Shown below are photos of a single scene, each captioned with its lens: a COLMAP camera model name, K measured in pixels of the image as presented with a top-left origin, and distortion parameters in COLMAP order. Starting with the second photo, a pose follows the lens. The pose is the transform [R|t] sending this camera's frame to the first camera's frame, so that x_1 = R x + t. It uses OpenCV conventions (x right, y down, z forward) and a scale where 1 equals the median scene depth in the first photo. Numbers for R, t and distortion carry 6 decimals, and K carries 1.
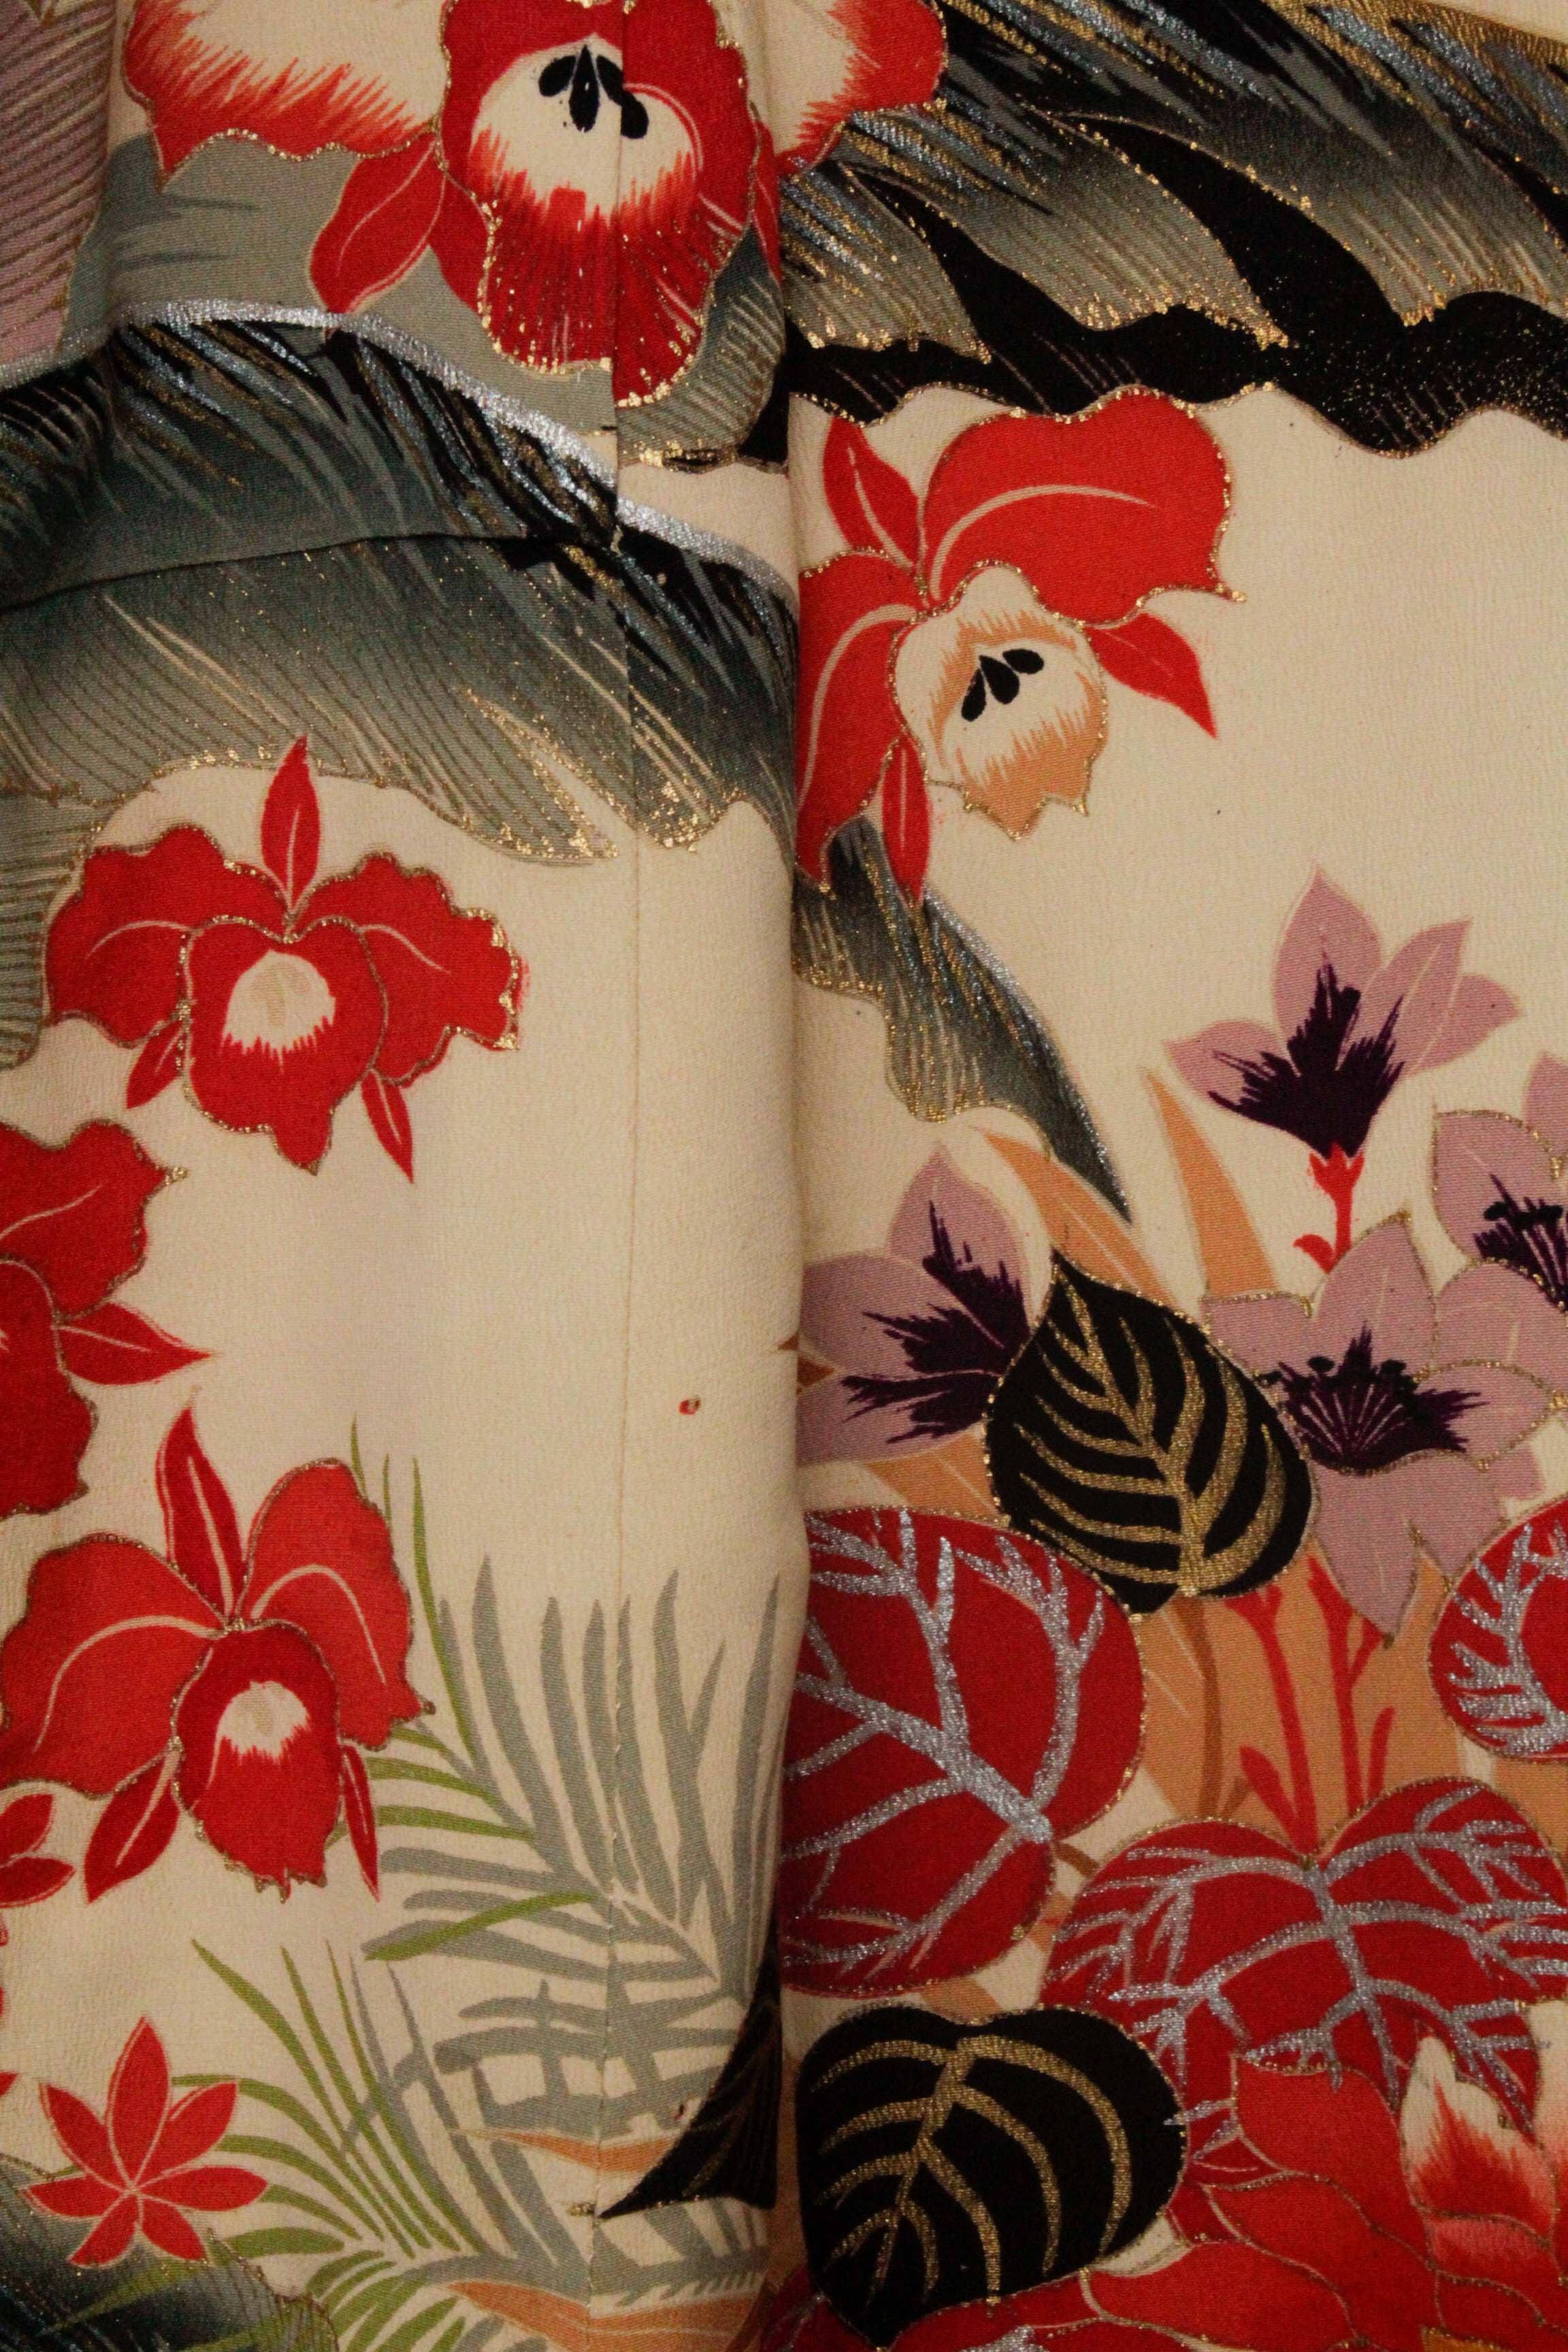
lens RADIAL K [[5480.6, 0, 784.0], [0, 5480.6, 1176.0], [0, 0, 1]] dist [0.140646, 0.184999]
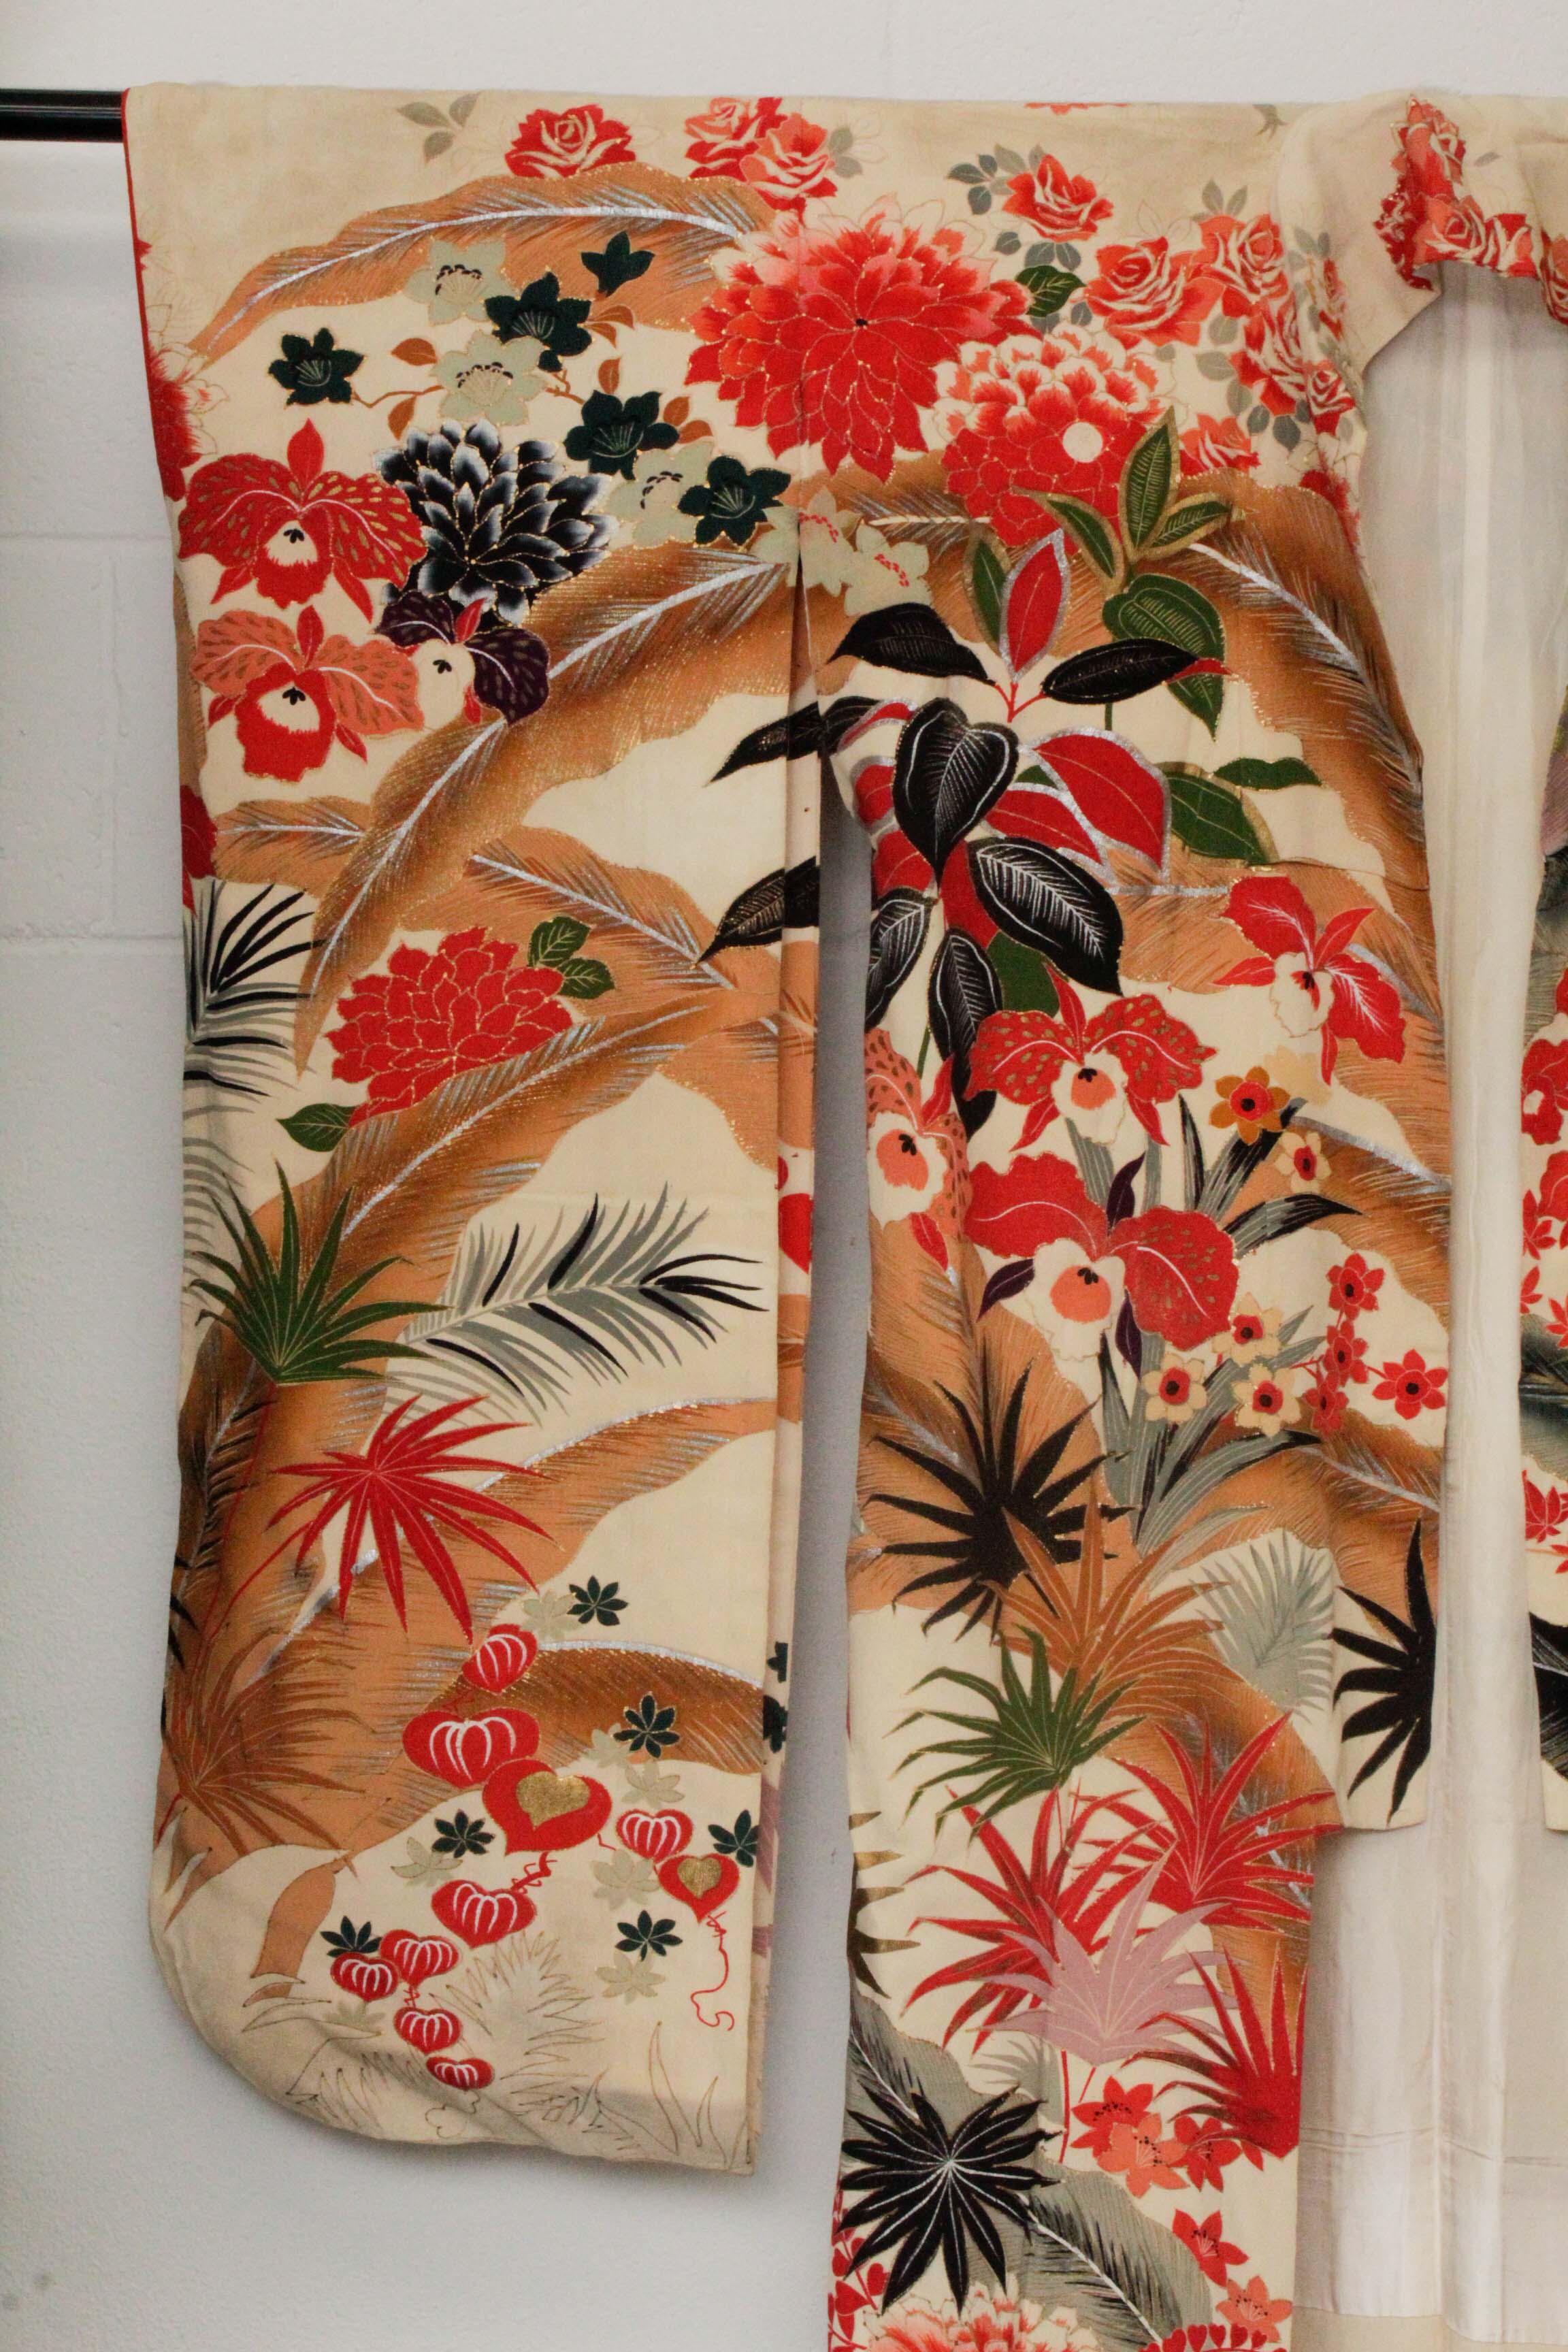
lens RADIAL K [[4483.5, 0, 784.0], [0, 4483.5, 1176.0], [0, 0, 1]] dist [0.026814, 0.110780]
pose [[0.992361, -0.011009, -0.122875, -0.275749], [0.008196, 0.999693, -0.023377, 0.149383], [0.123095, 0.022191, 0.992147, -2.098389]]
